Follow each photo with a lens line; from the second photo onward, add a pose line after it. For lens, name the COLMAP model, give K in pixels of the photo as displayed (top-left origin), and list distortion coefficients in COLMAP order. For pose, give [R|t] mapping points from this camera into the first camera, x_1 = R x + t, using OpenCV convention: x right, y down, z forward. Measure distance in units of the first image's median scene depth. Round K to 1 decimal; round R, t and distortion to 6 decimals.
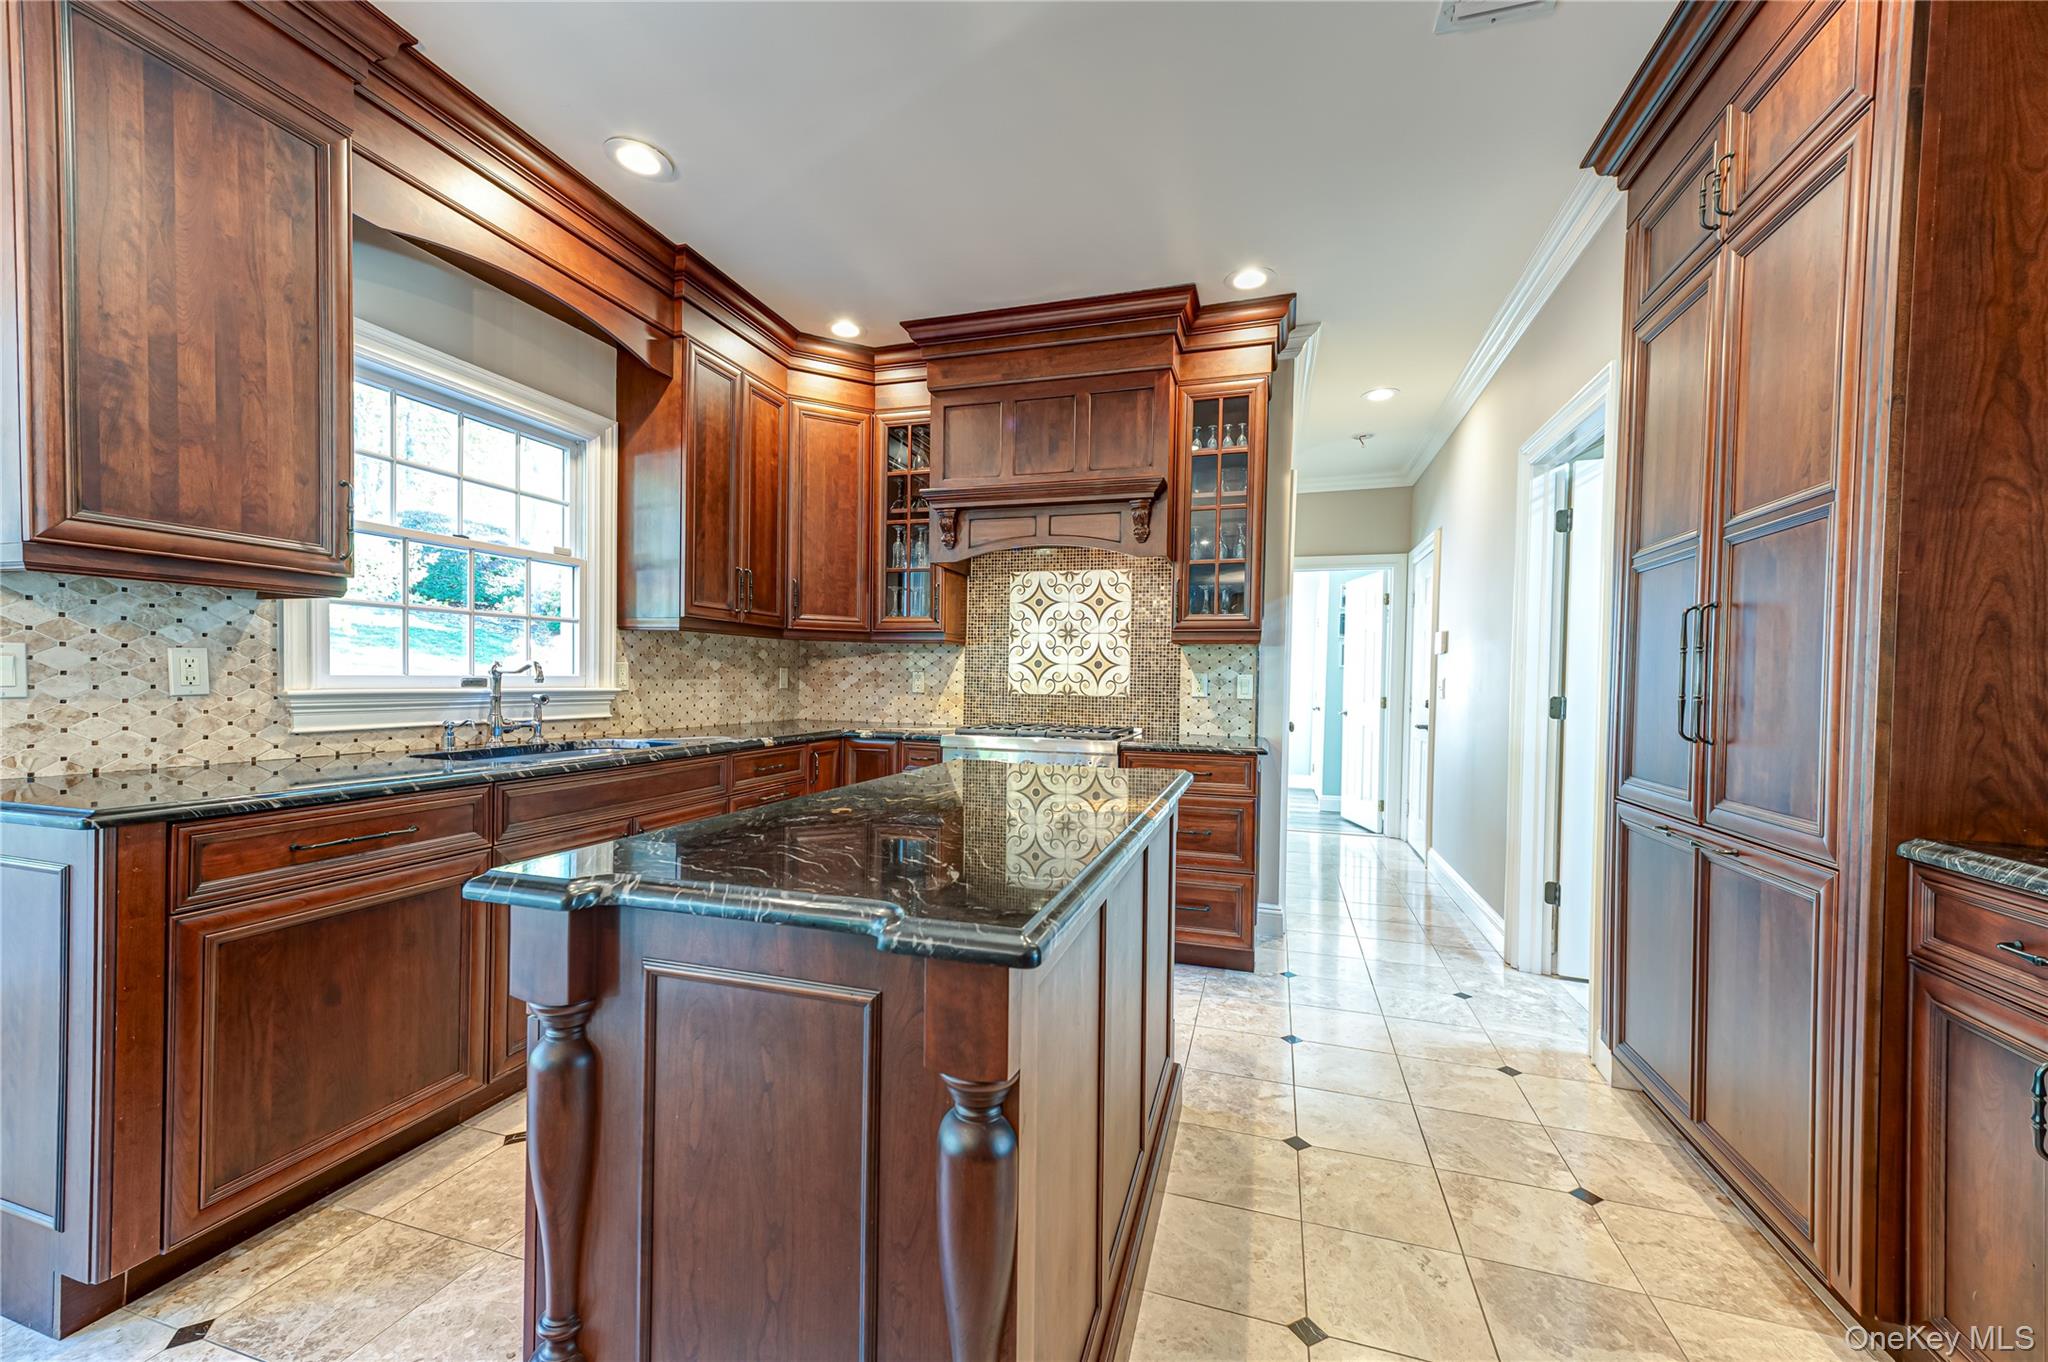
lens RADIAL K [[797.6, 0, 1020.5], [0, 797.6, 688.7], [0, 0, 1]] dist [0.002078, 0.000108]
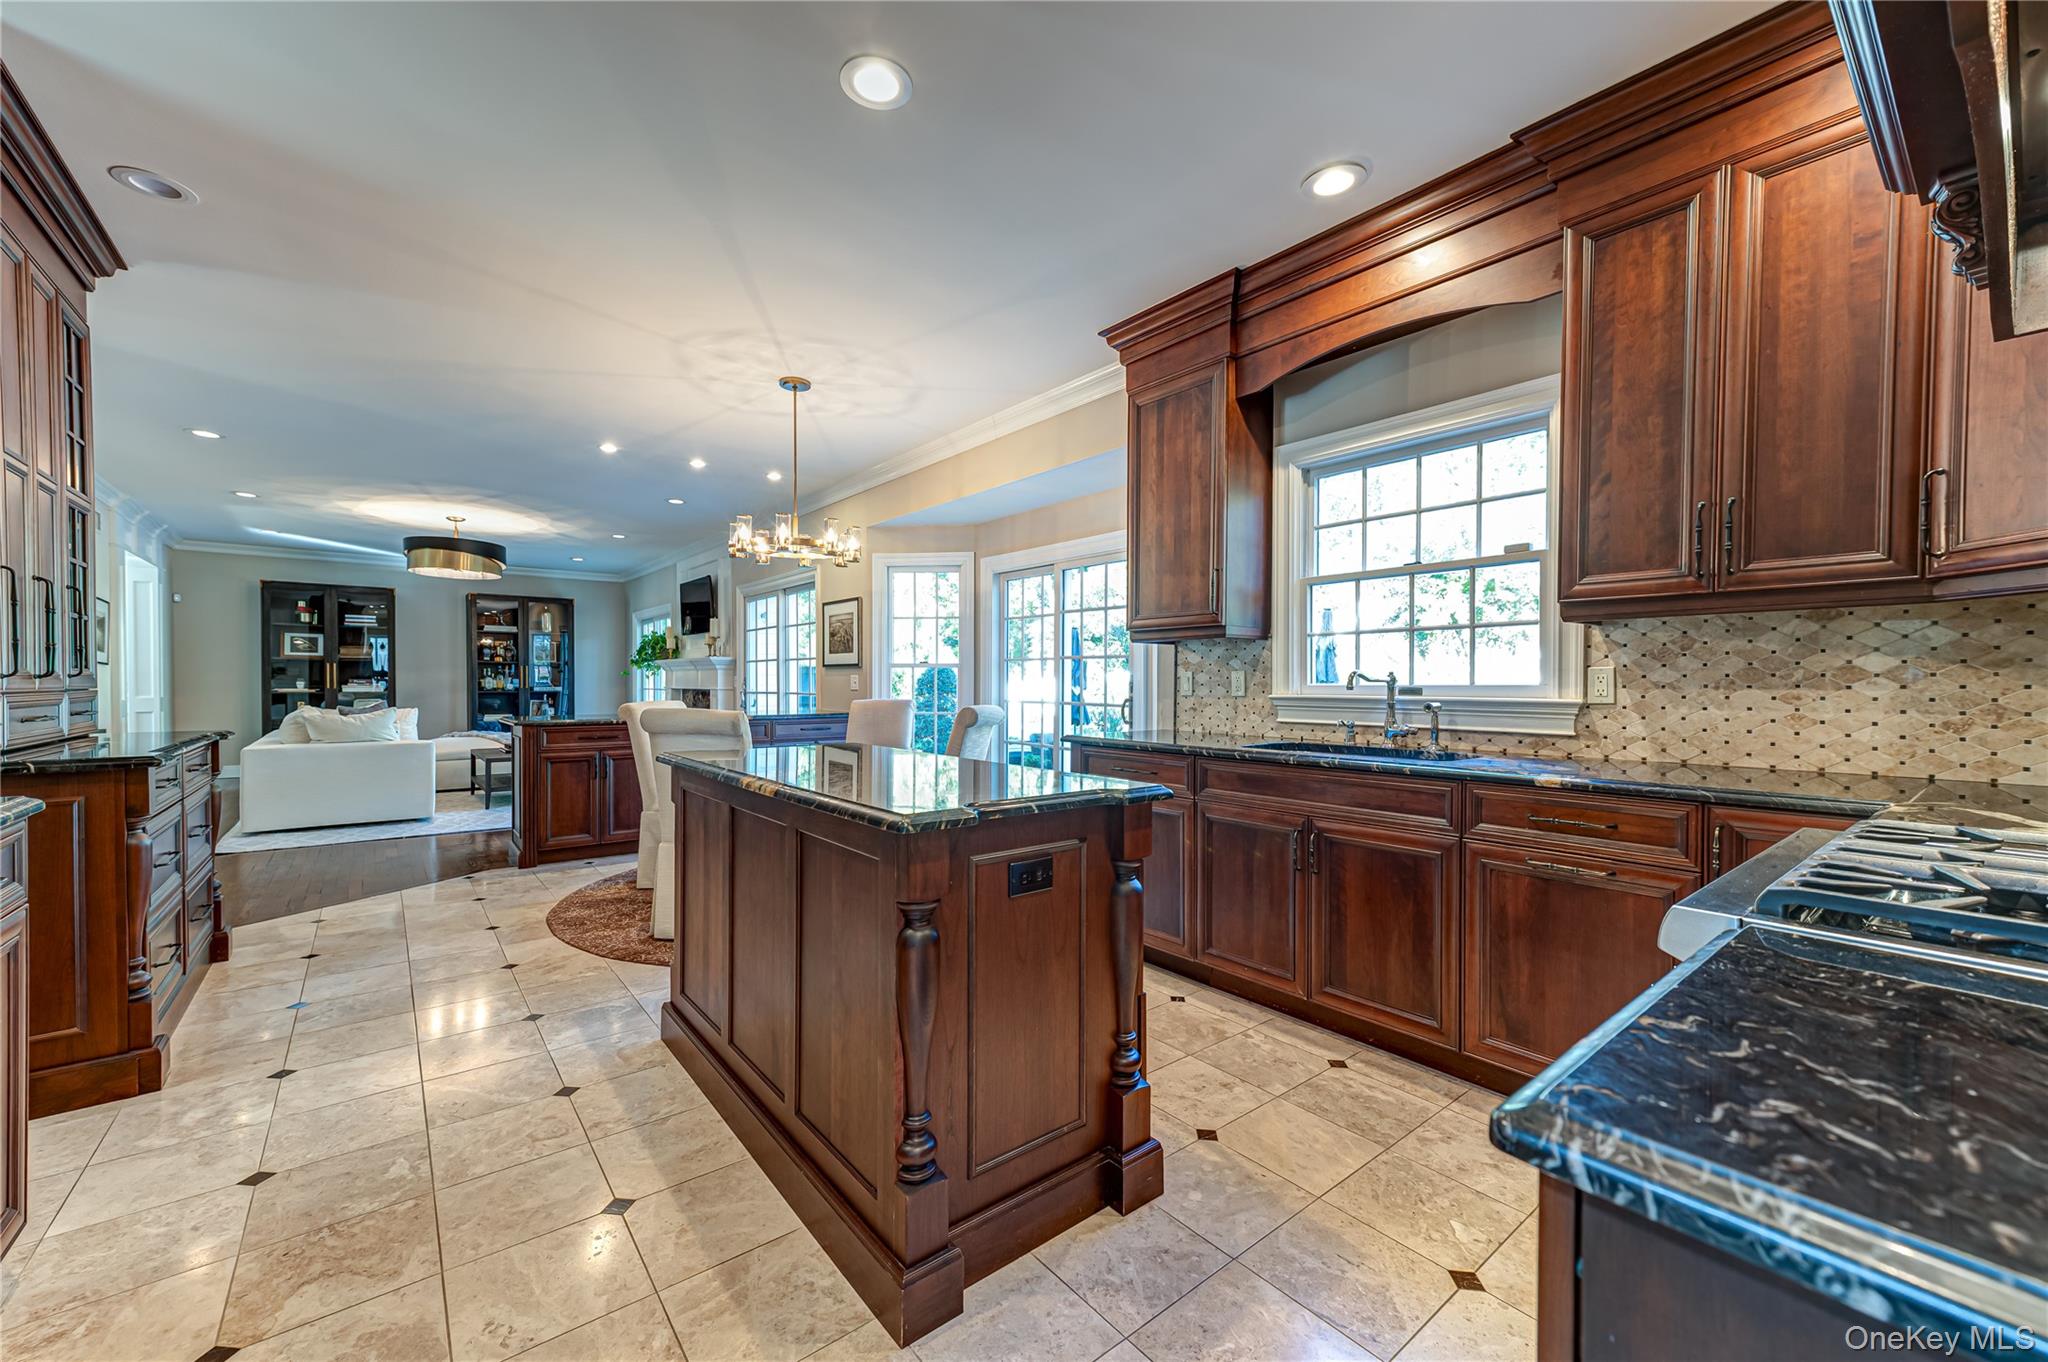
lens RADIAL K [[797.6, 0, 1018.1], [0, 797.6, 688.8], [0, 0, 1]] dist [0.002078, 0.000108]
pose [[-0.564927, -0.010714, -0.825071, 0.555168], [-0.021912, 0.999758, 0.002021, -0.001055], [0.824850, 0.019220, -0.565025, 1.172129]]
